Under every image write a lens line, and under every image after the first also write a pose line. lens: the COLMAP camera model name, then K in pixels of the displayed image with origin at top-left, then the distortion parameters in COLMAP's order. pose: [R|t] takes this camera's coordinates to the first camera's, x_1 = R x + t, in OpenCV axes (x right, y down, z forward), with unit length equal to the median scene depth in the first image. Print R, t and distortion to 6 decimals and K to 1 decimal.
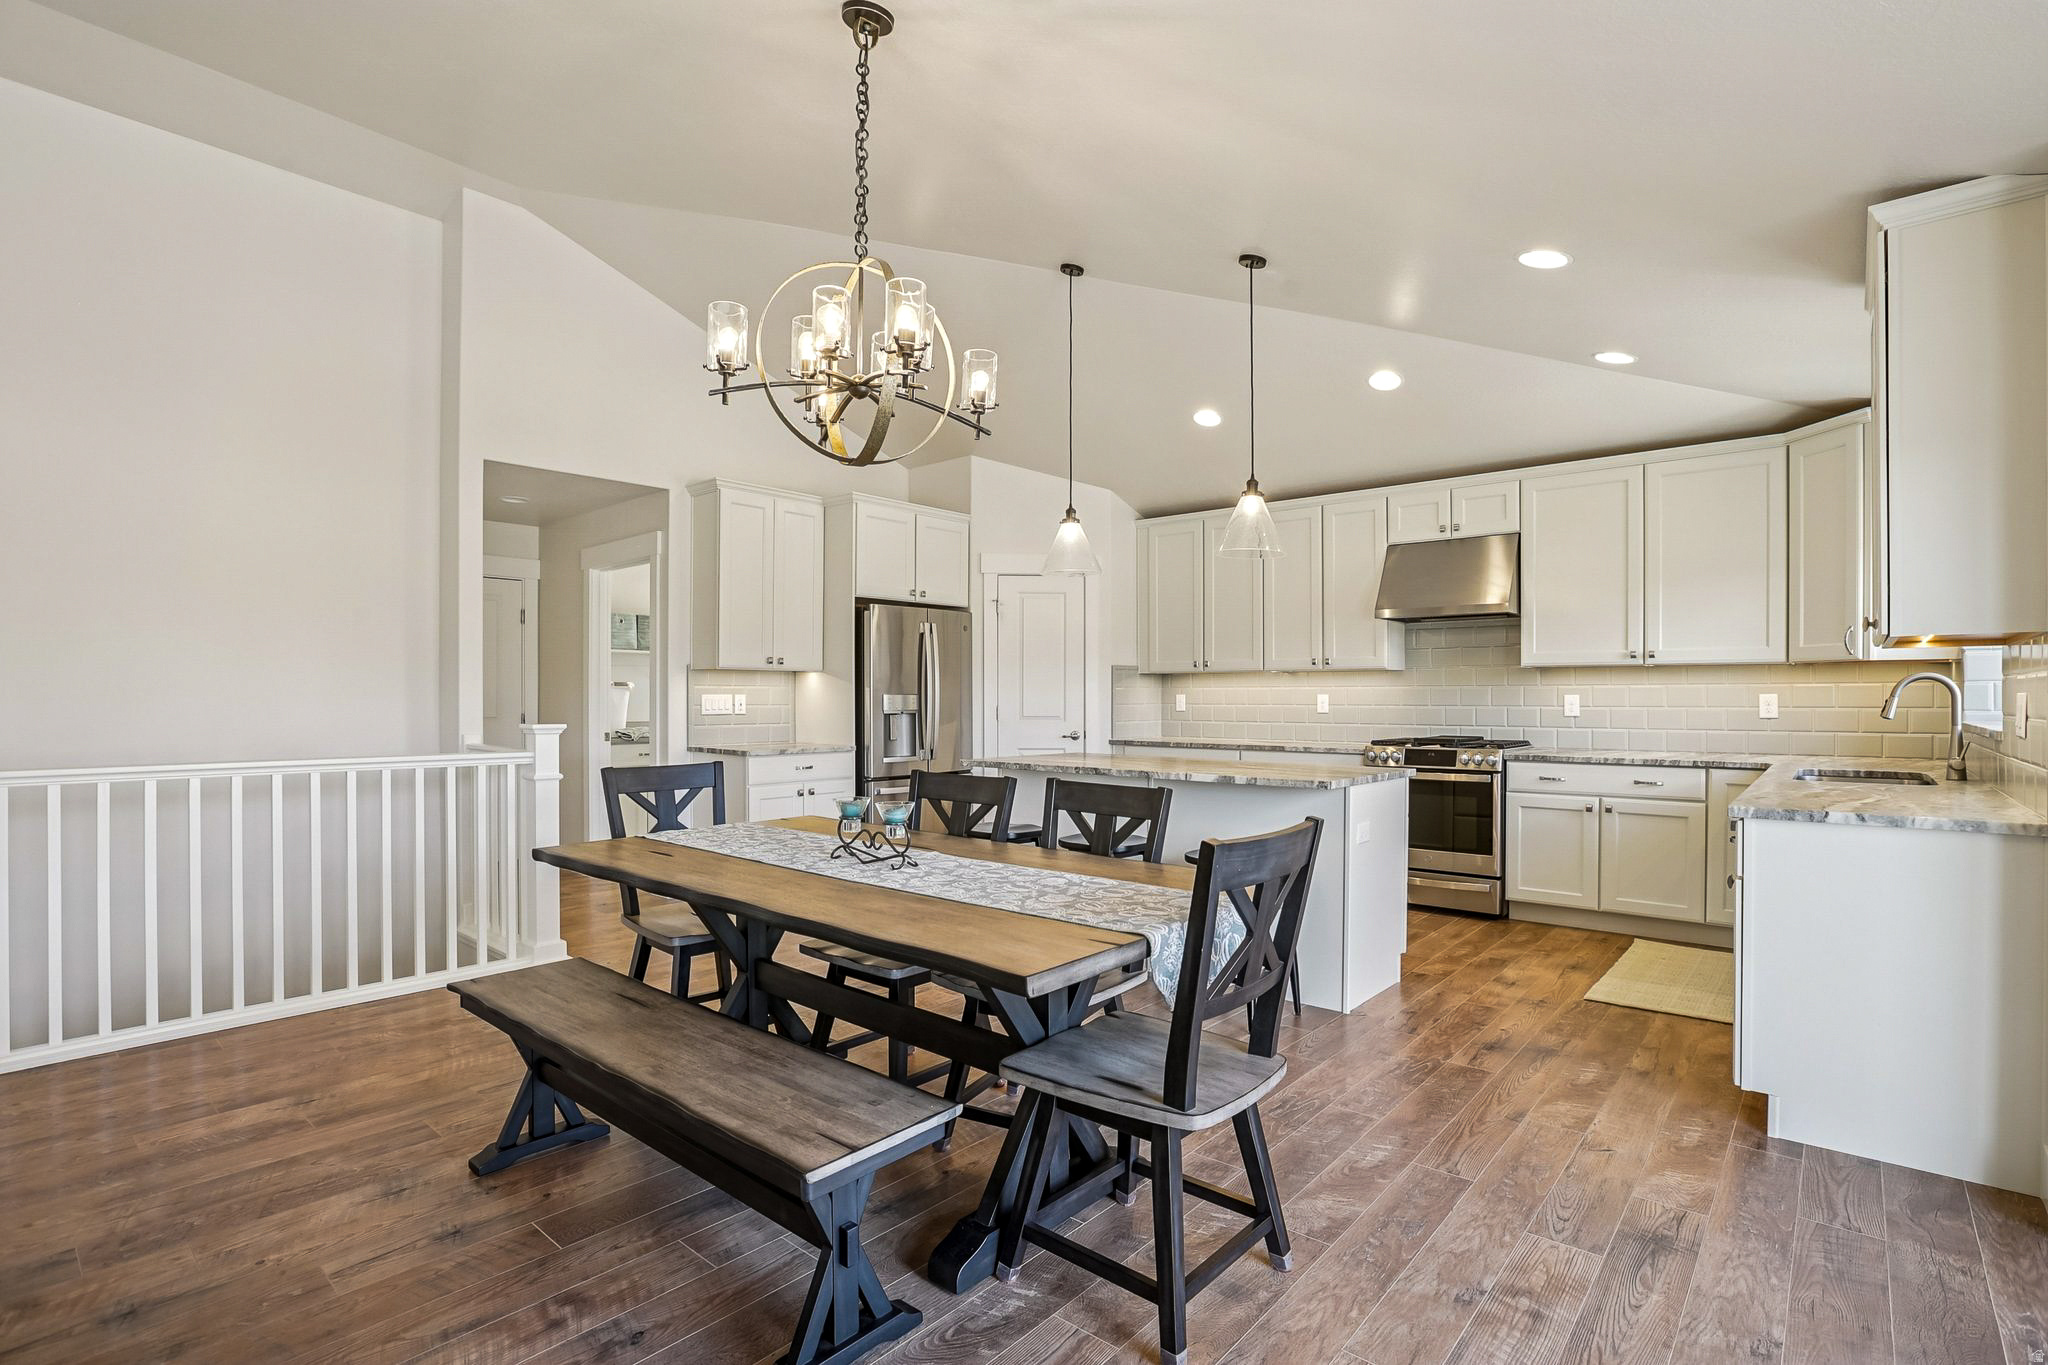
lens RADIAL K [[966.9, 0, 1028.0], [0, 966.9, 702.3], [0, 0, 1]] dist [-0.039534, 0.000583]
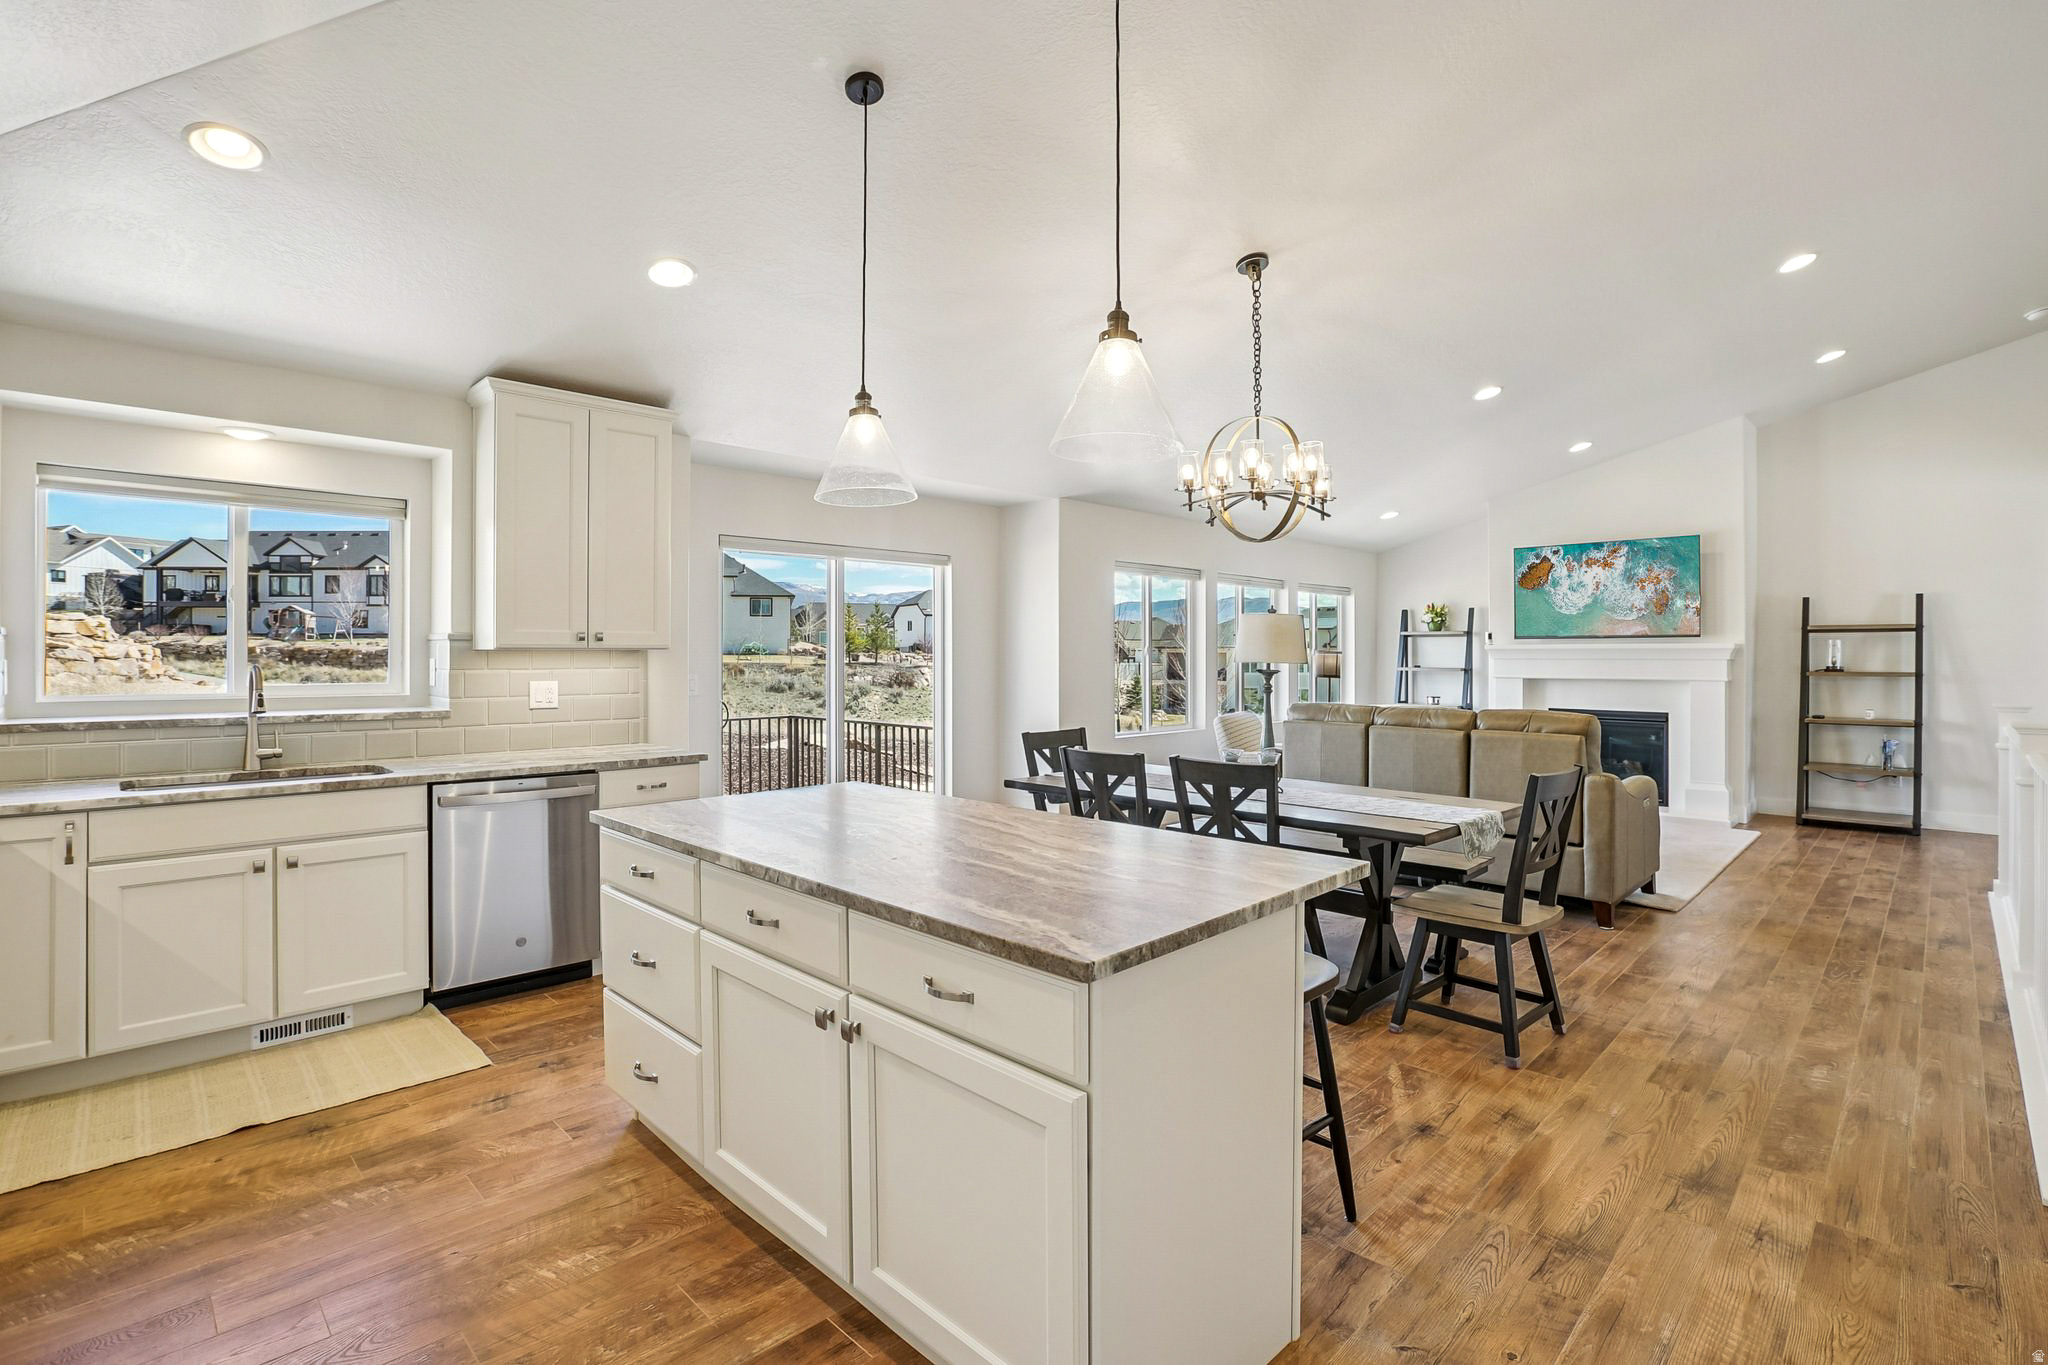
lens RADIAL K [[959.0, 0, 1029.5], [0, 959.0, 660.2], [0, 0, 1]] dist [-0.022848, 0.000179]
pose [[-0.996607, -0.003296, 0.082247, 0.039915], [-0.002777, 0.999976, 0.006416, -0.031583], [-0.082266, 0.006166, -0.996591, 1.260538]]
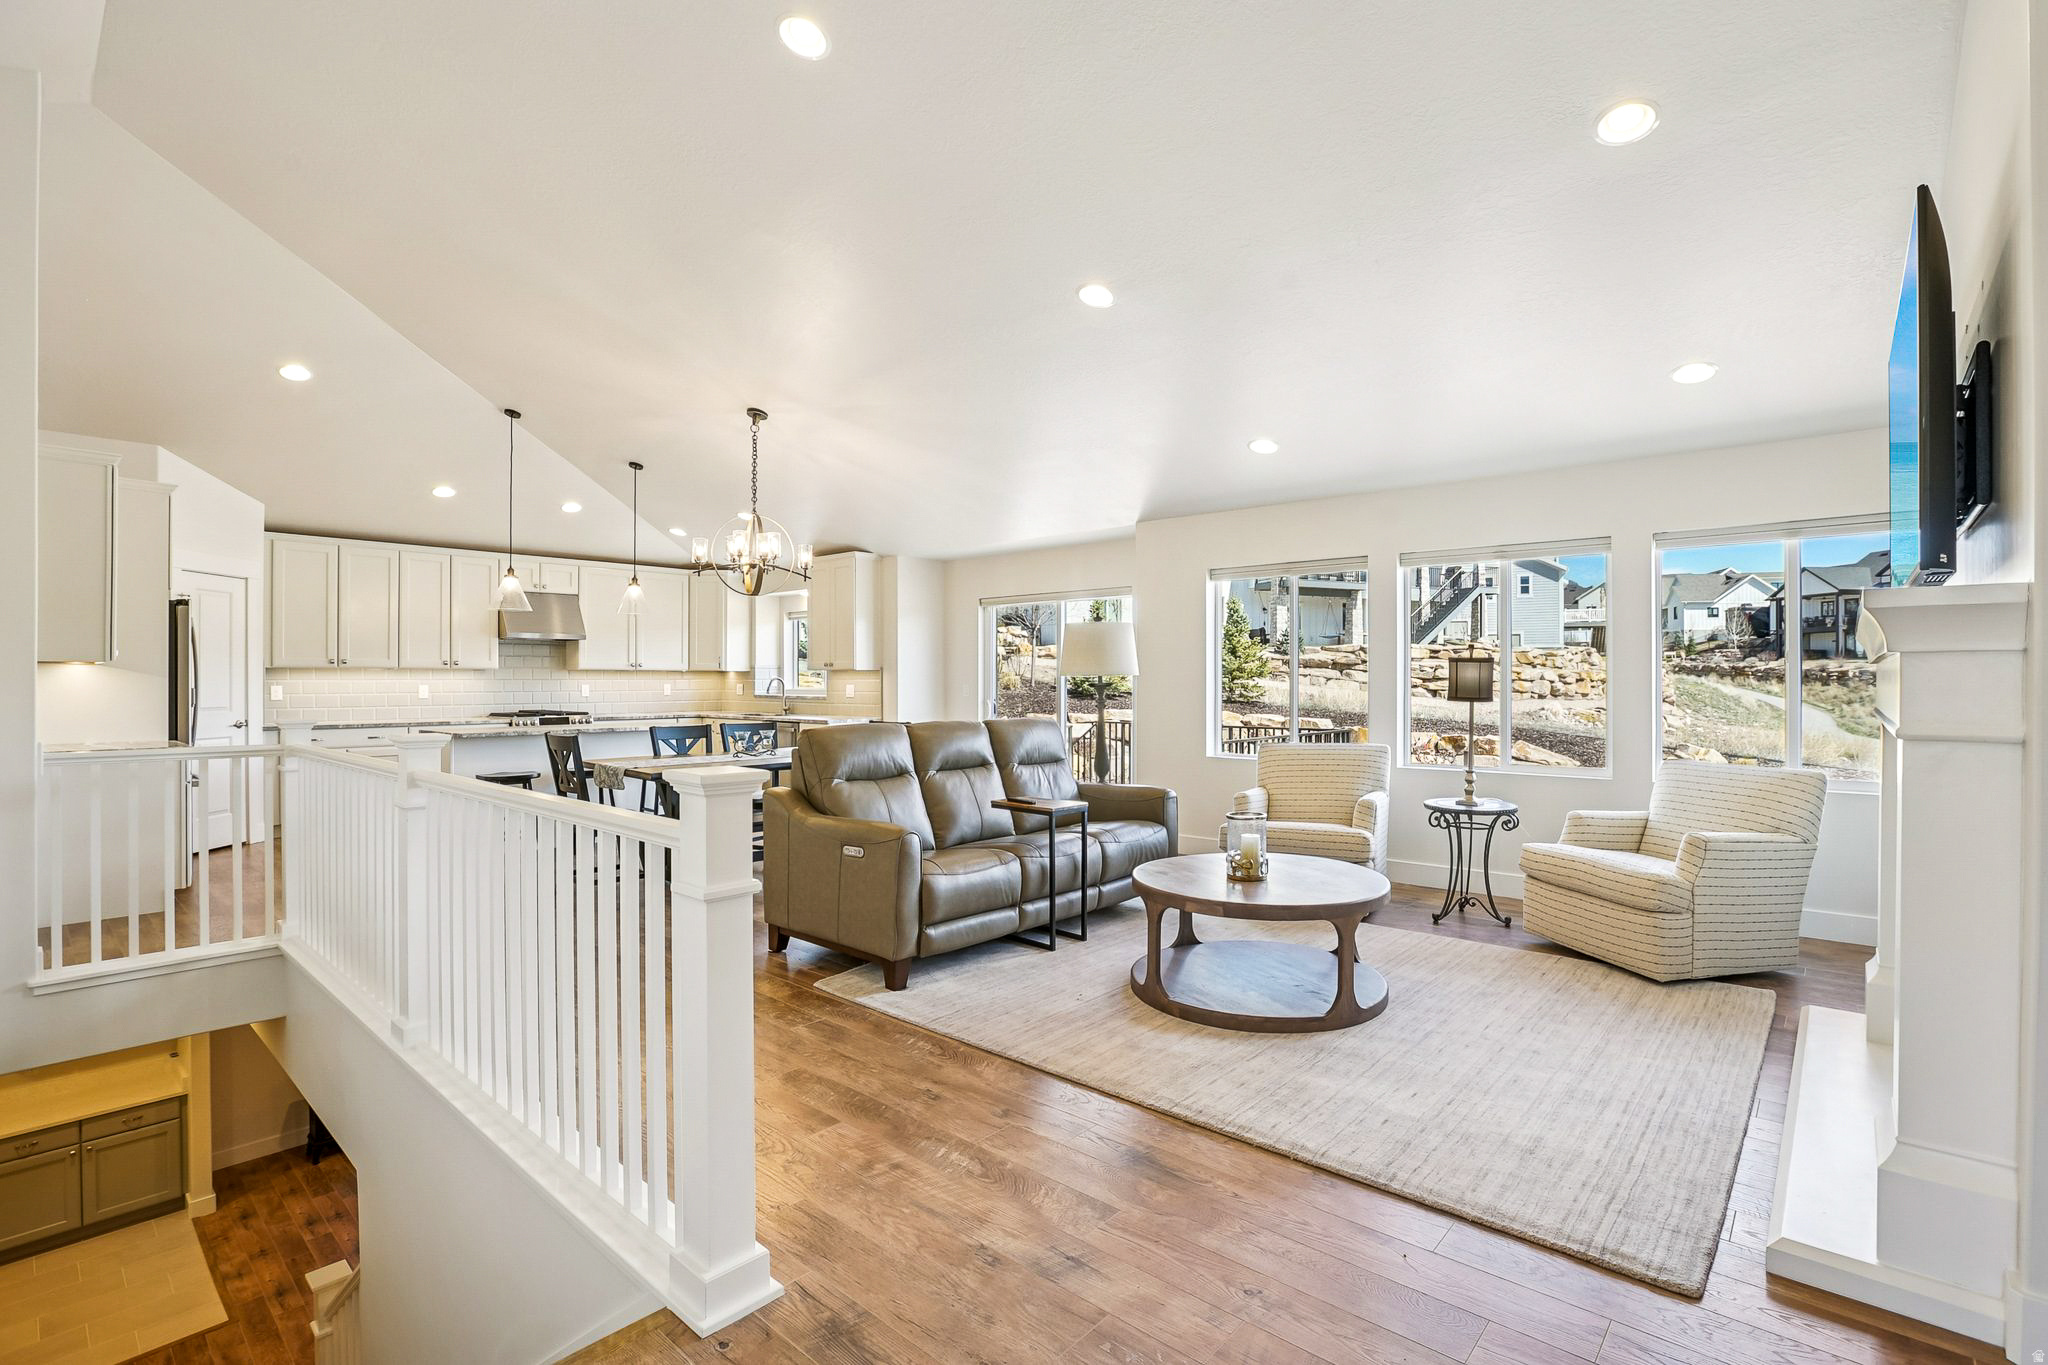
lens RADIAL K [[924.7, 0, 1008.7], [0, 924.7, 684.7], [0, 0, 1]] dist [-0.027978, 0.000370]
pose [[0.025880, -0.007024, 0.999640, -1.199357], [0.002638, 0.999972, 0.006958, -0.019166], [-0.999662, 0.002456, 0.025898, 0.144456]]
